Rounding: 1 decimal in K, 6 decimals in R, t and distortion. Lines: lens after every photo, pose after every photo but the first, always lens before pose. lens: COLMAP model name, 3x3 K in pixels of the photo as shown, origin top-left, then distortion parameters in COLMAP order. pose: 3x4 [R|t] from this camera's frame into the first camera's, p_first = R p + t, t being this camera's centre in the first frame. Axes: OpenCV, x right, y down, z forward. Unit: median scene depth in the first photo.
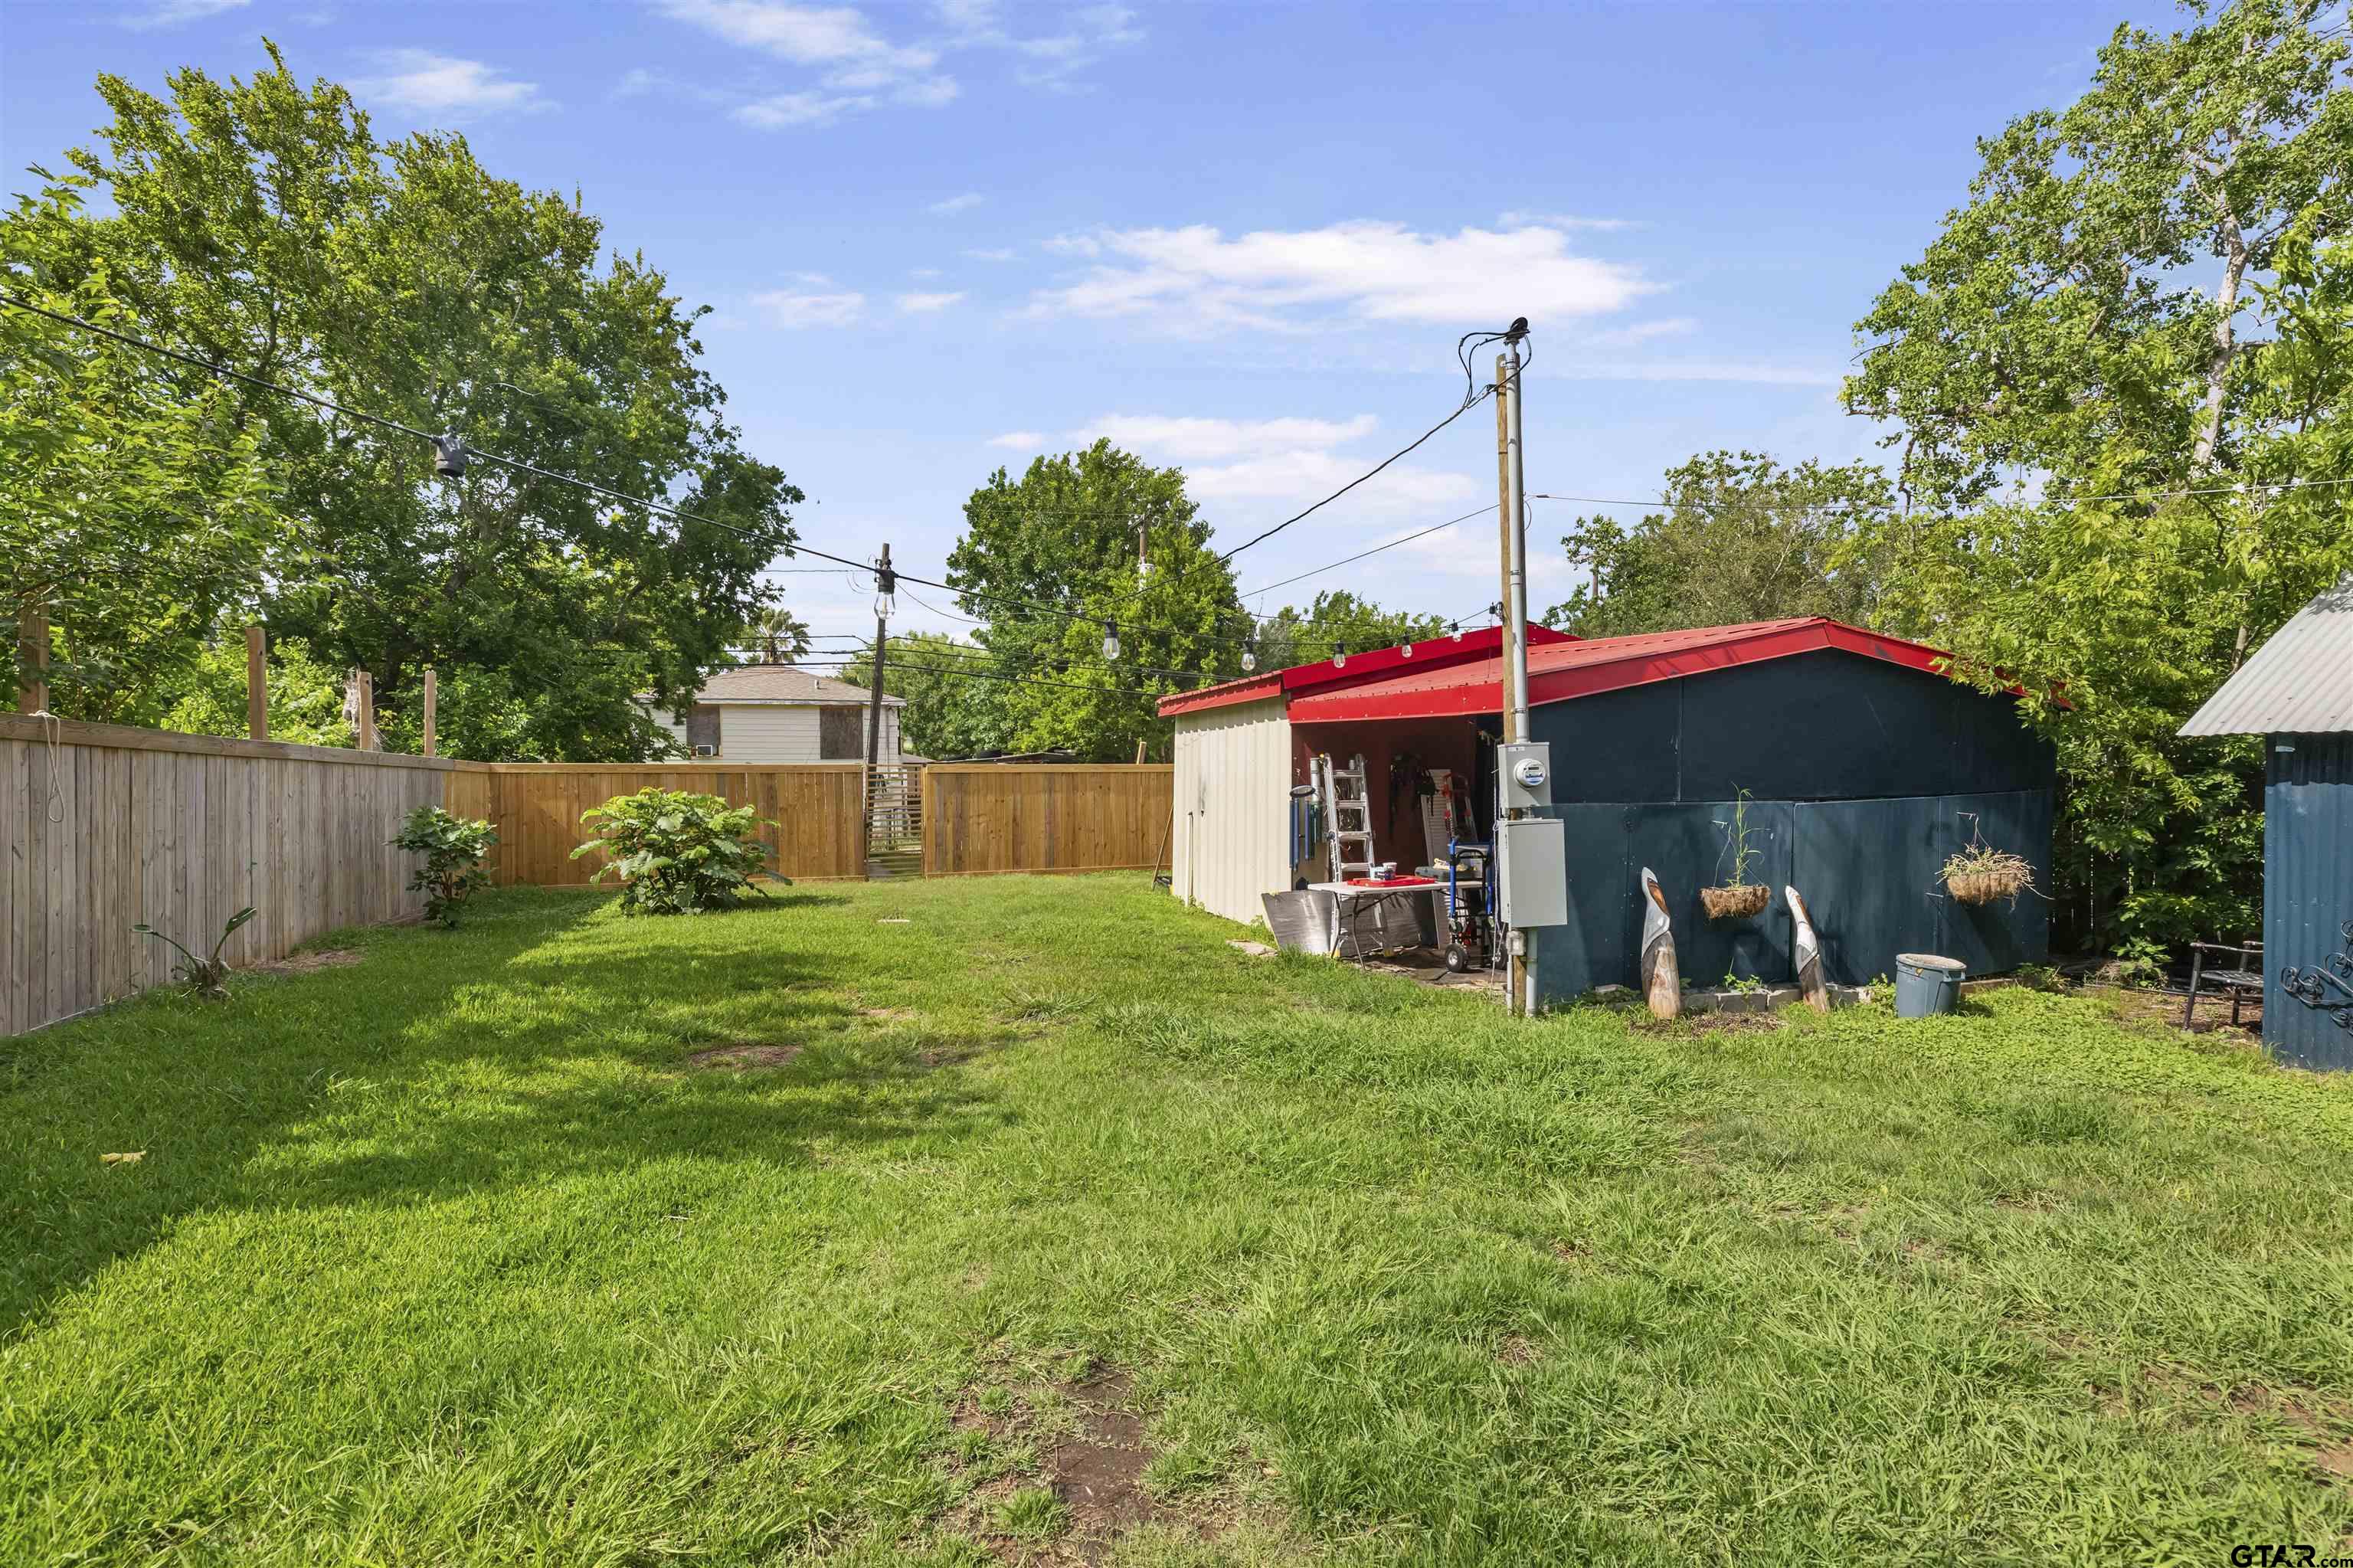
lens RADIAL K [[1131.7, 0, 1176.5], [0, 1131.7, 784.0], [0, 0, 1]] dist [-0.000782, -0.000308]
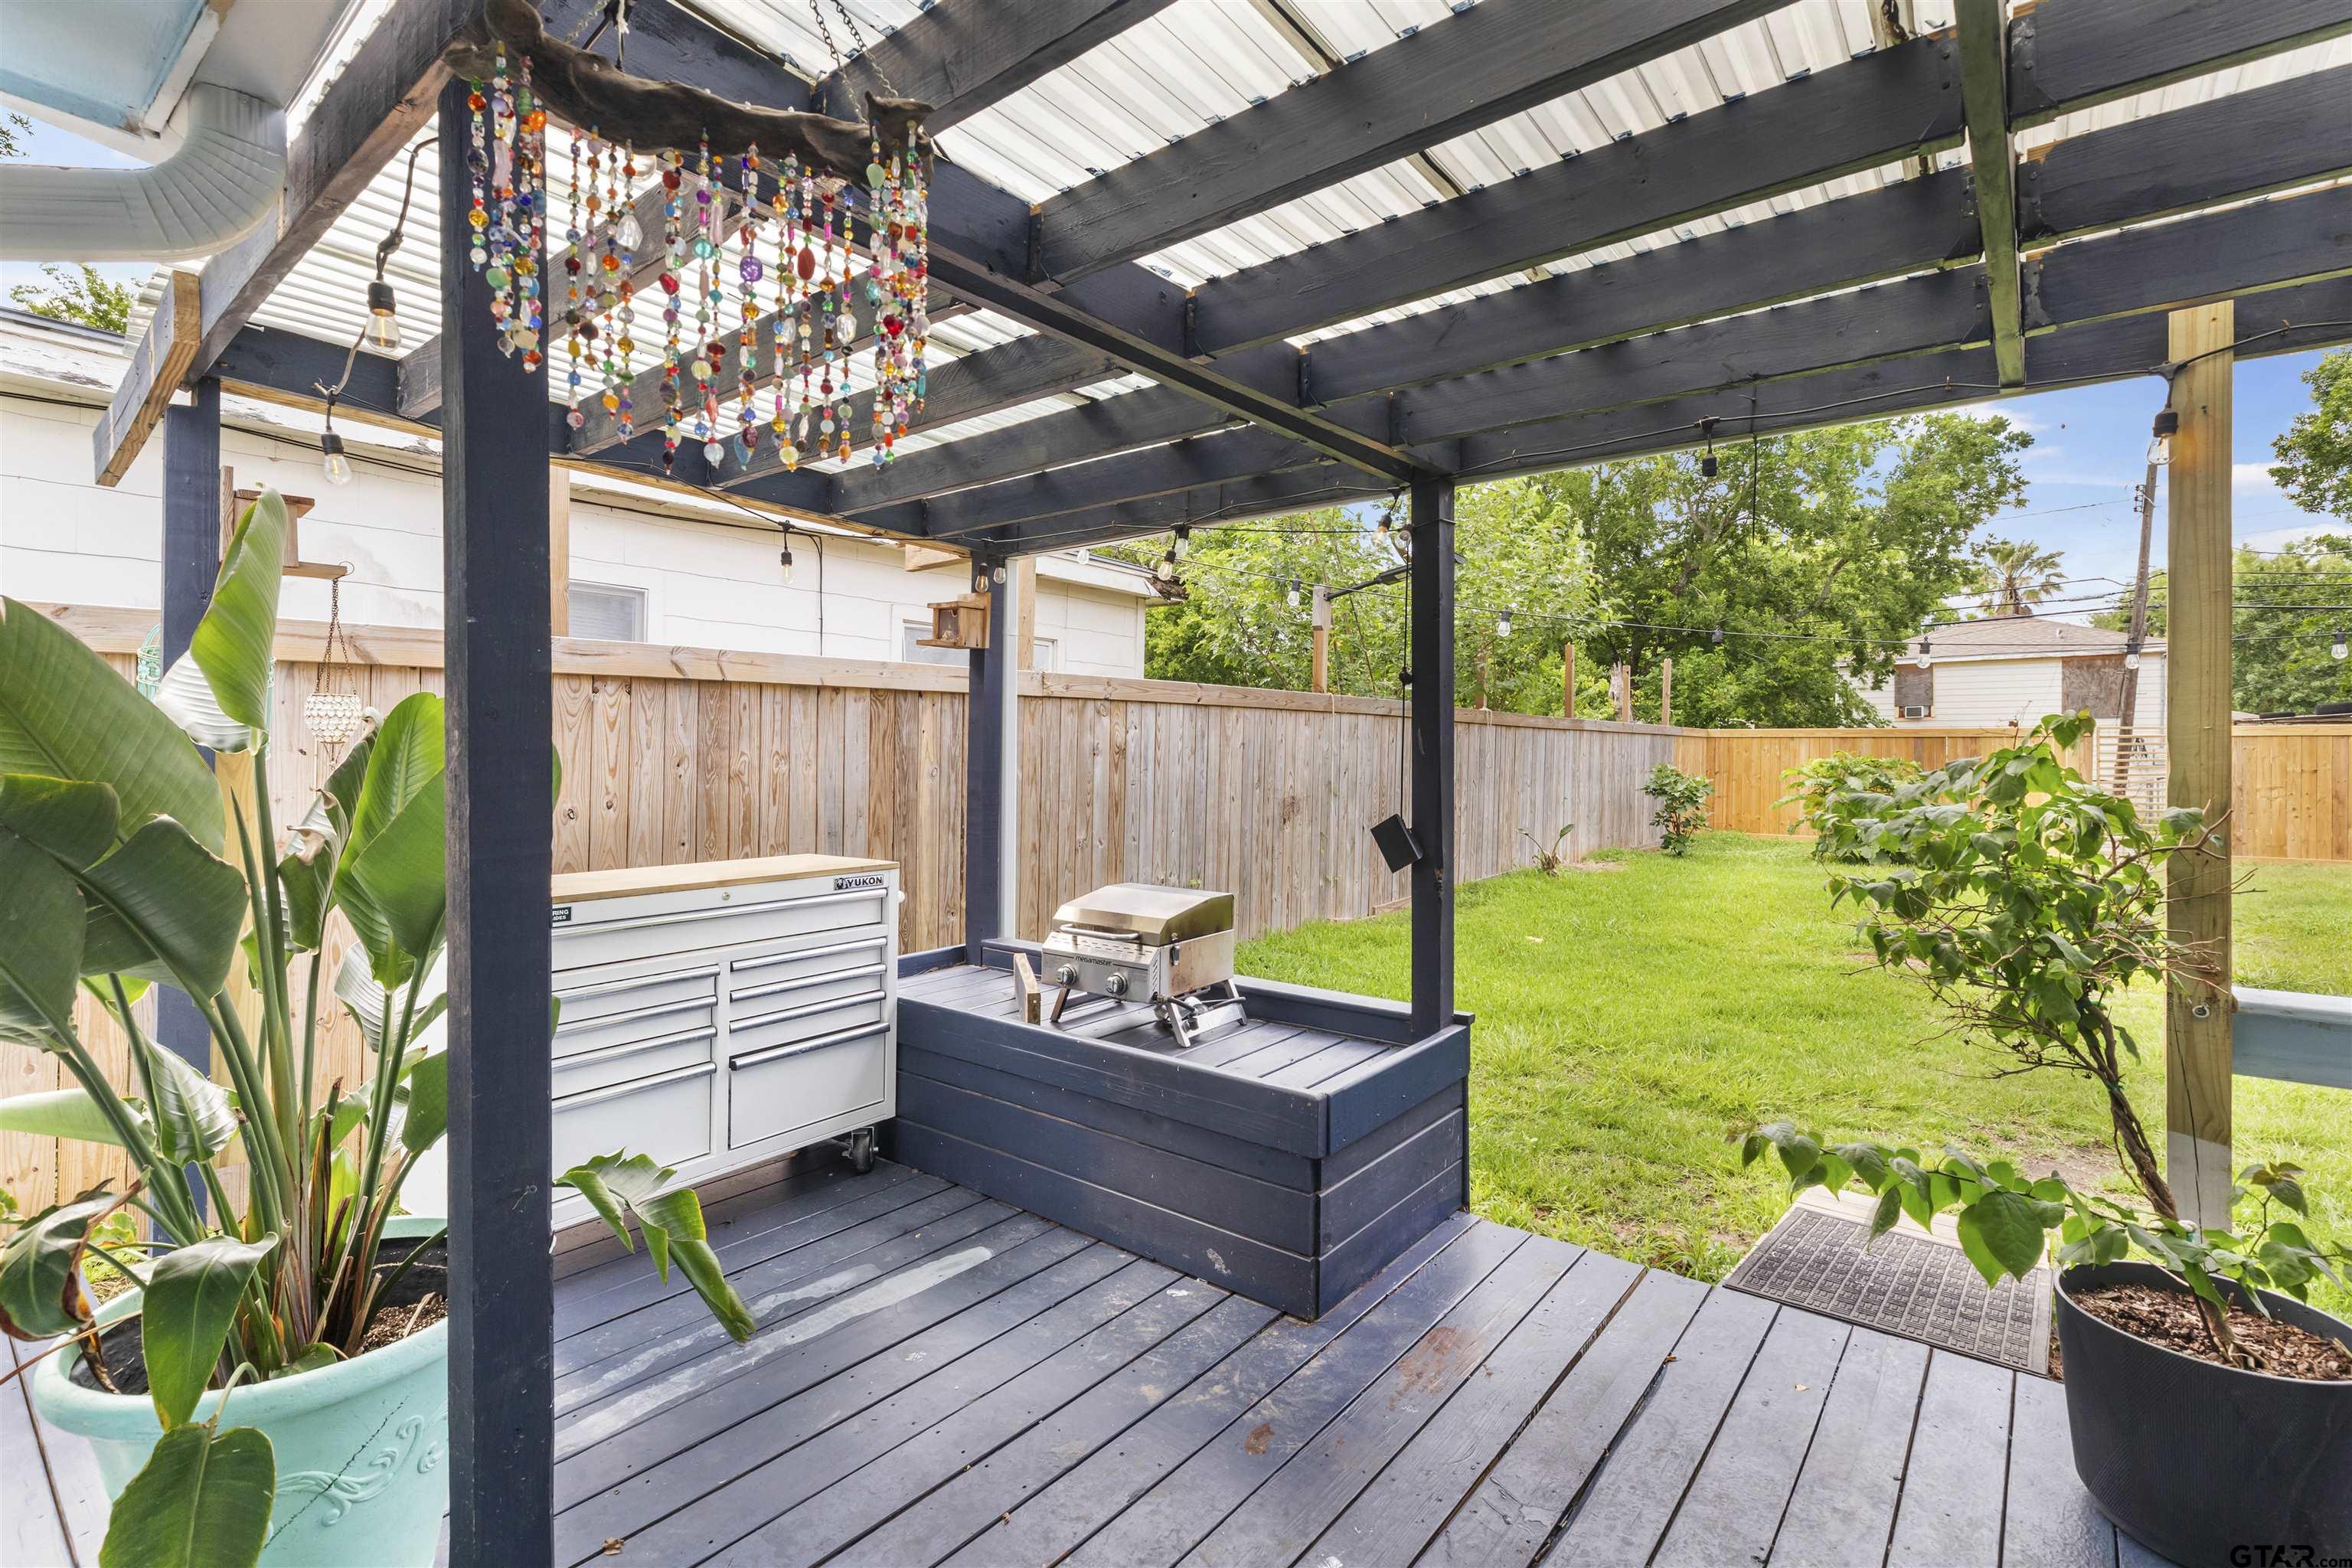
lens RADIAL K [[1080.6, 0, 1173.8], [0, 1080.6, 751.6], [0, 0, 1]] dist [0.015762, 0.000021]
pose [[0.543062, 0.014699, -0.839564, 0.052449], [-0.008380, 0.999892, 0.012086, -0.002716], [0.839651, 0.000472, 0.543126, -0.097206]]
